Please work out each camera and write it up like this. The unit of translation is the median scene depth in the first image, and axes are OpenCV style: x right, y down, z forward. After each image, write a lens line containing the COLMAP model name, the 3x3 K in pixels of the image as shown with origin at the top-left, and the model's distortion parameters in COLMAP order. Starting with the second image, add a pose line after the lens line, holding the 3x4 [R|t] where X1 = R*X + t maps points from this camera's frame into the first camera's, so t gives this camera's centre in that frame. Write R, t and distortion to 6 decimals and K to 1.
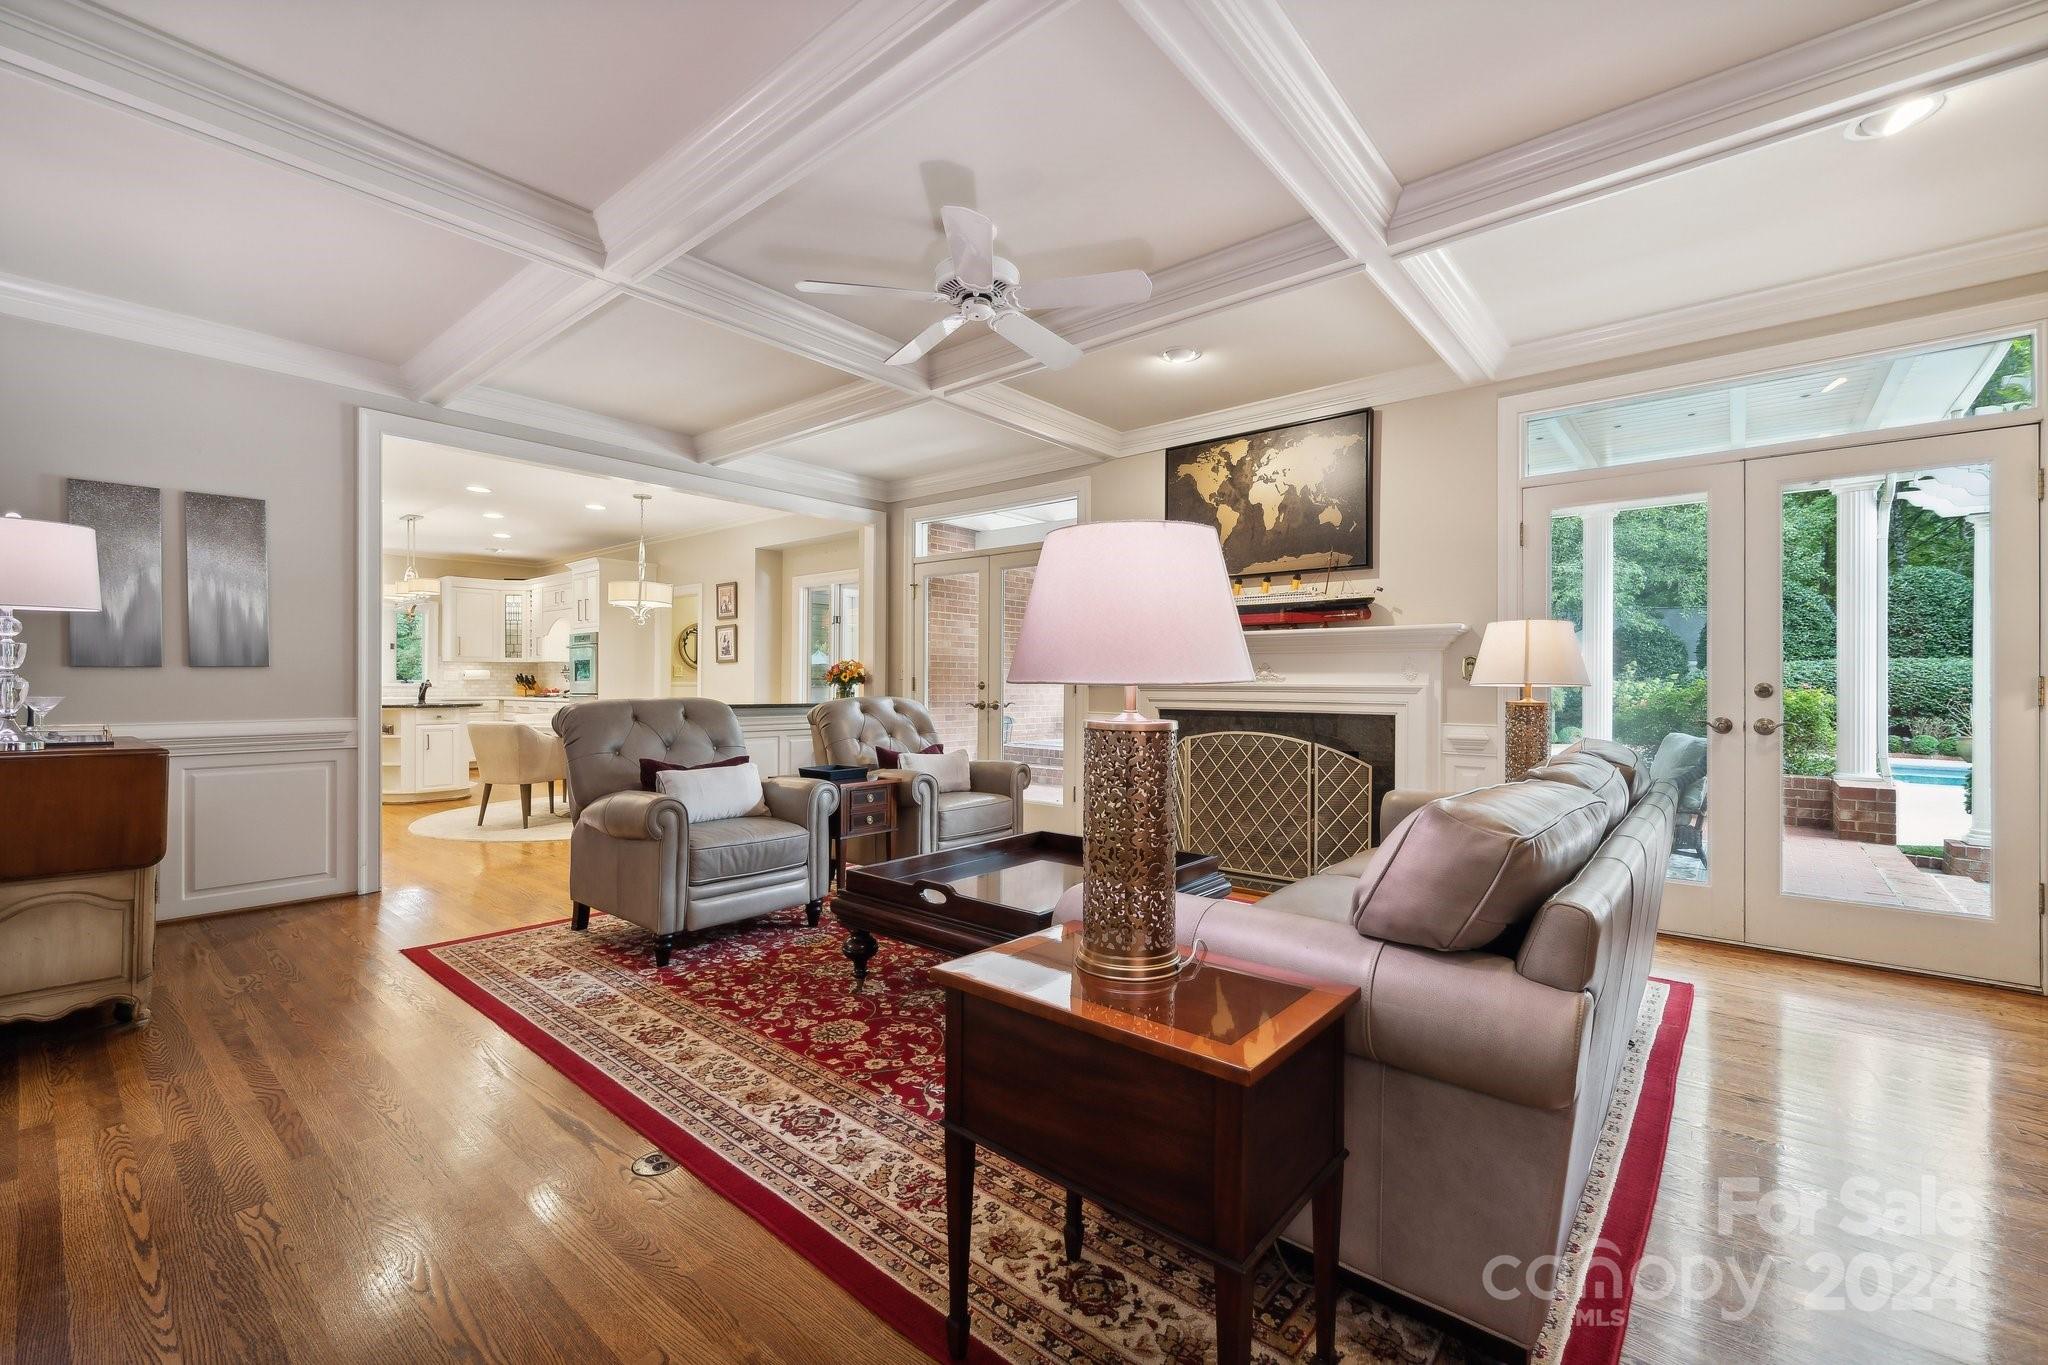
lens RADIAL K [[850.0, 0, 1033.8], [0, 850.0, 669.8], [0, 0, 1]] dist [0.000122, -0.000044]
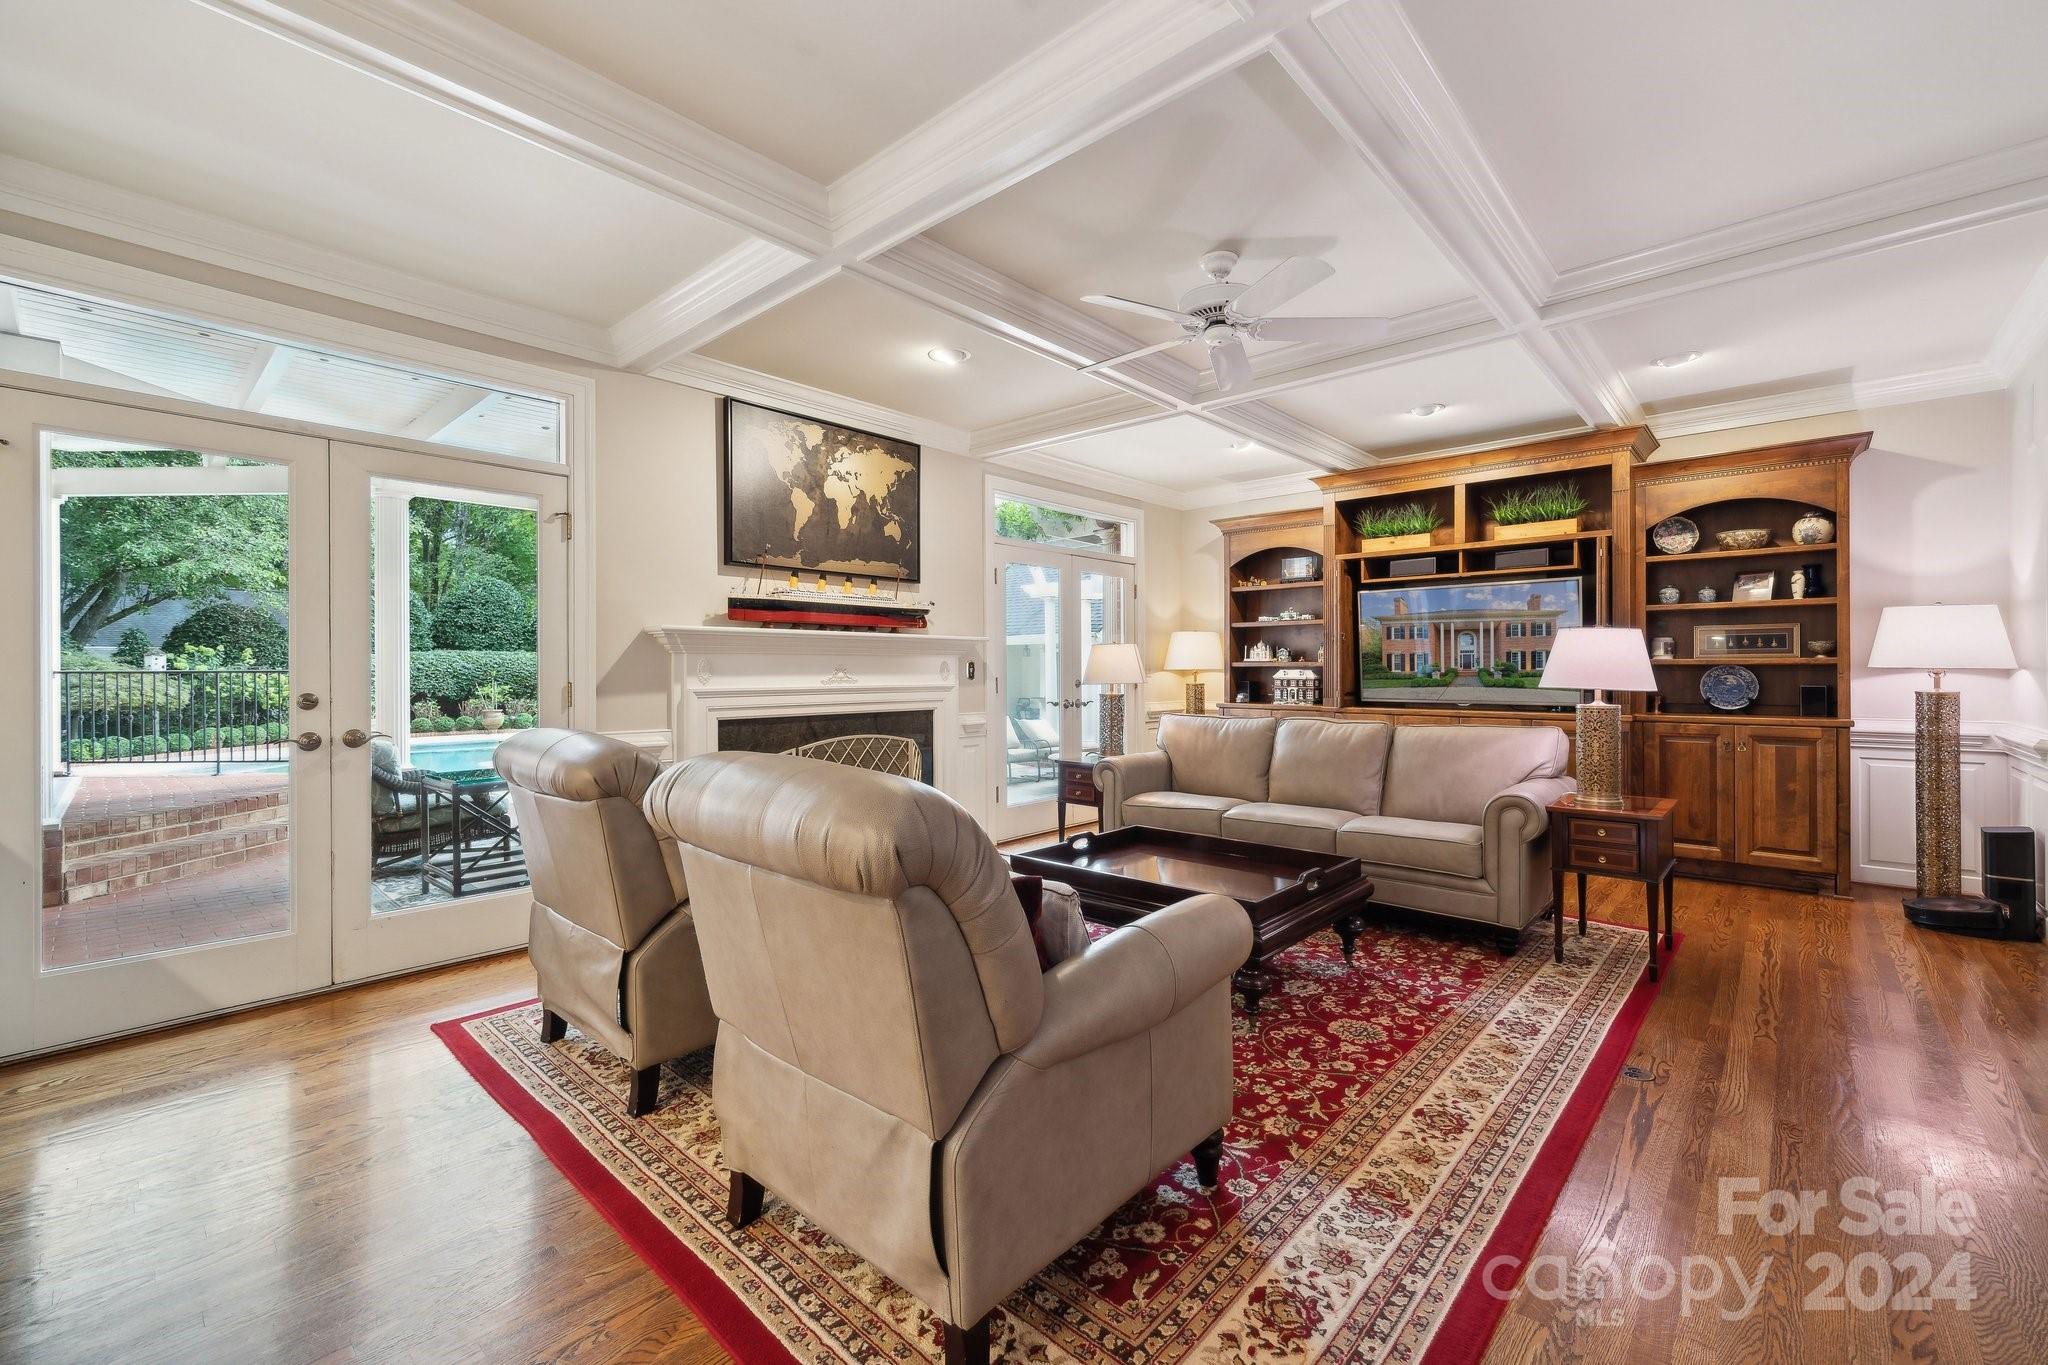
lens RADIAL K [[850.0, 0, 1033.8], [0, 850.0, 669.8], [0, 0, 1]] dist [0.000122, -0.000044]
pose [[0.032885, -0.003891, 0.999452, -0.761031], [-0.012964, 0.999907, 0.004319, -0.009933], [-0.999375, -0.013099, 0.032831, 0.812147]]
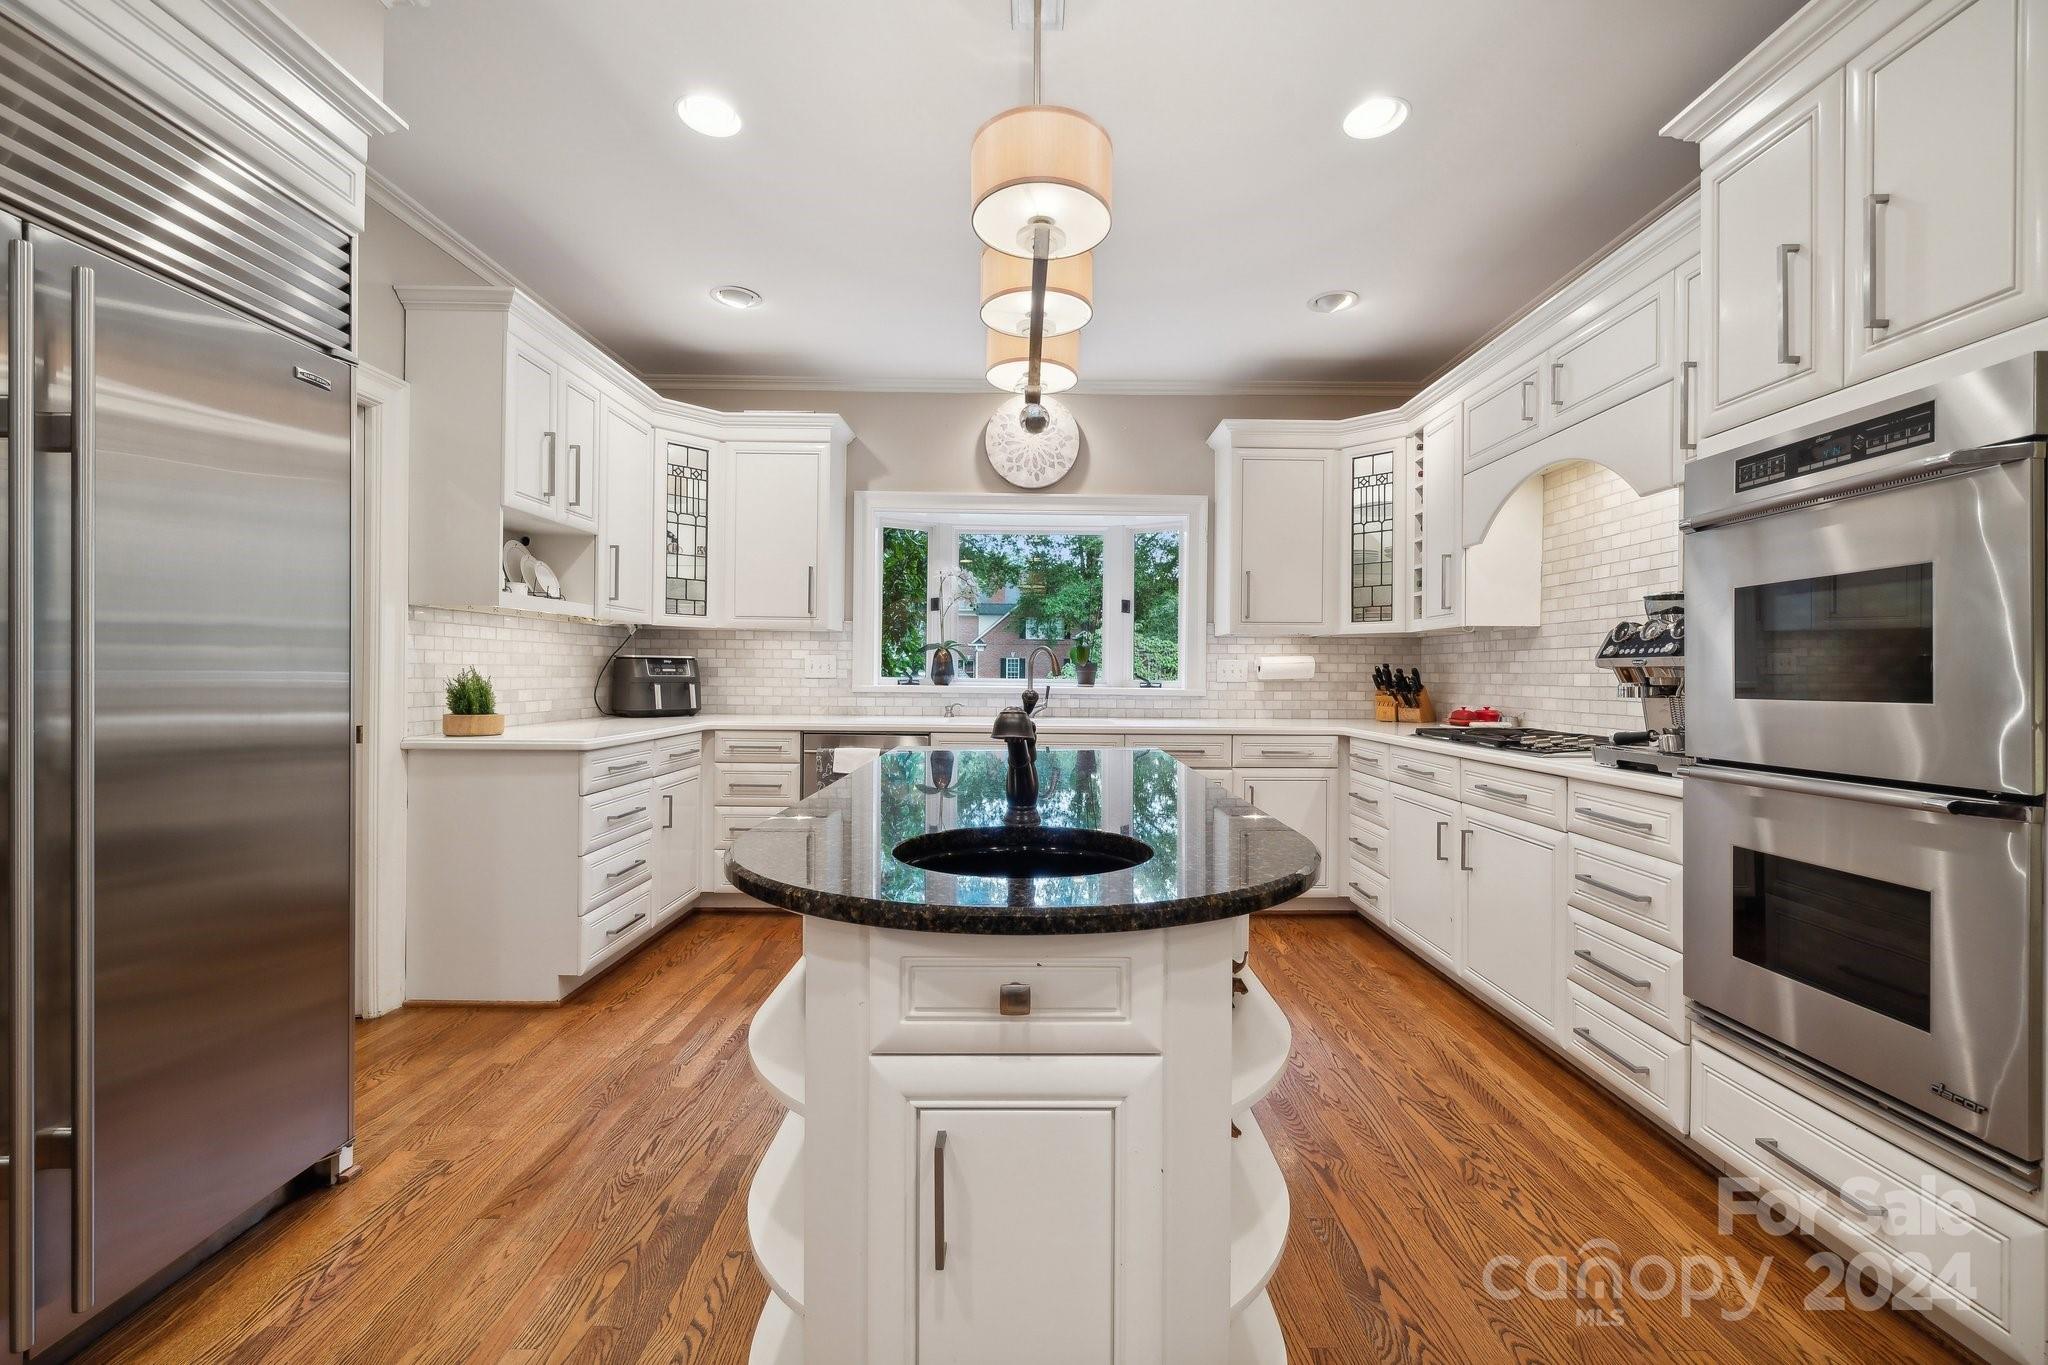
lens RADIAL K [[852.7, 0, 1036.8], [0, 852.7, 677.9], [0, 0, 1]] dist [-0.000149, -0.000208]
pose [[0.647698, 0.004811, -0.761882, -1.050602], [0.007877, 0.999884, 0.013010, 0.010880], [0.761856, -0.014428, 0.647585, 1.605704]]
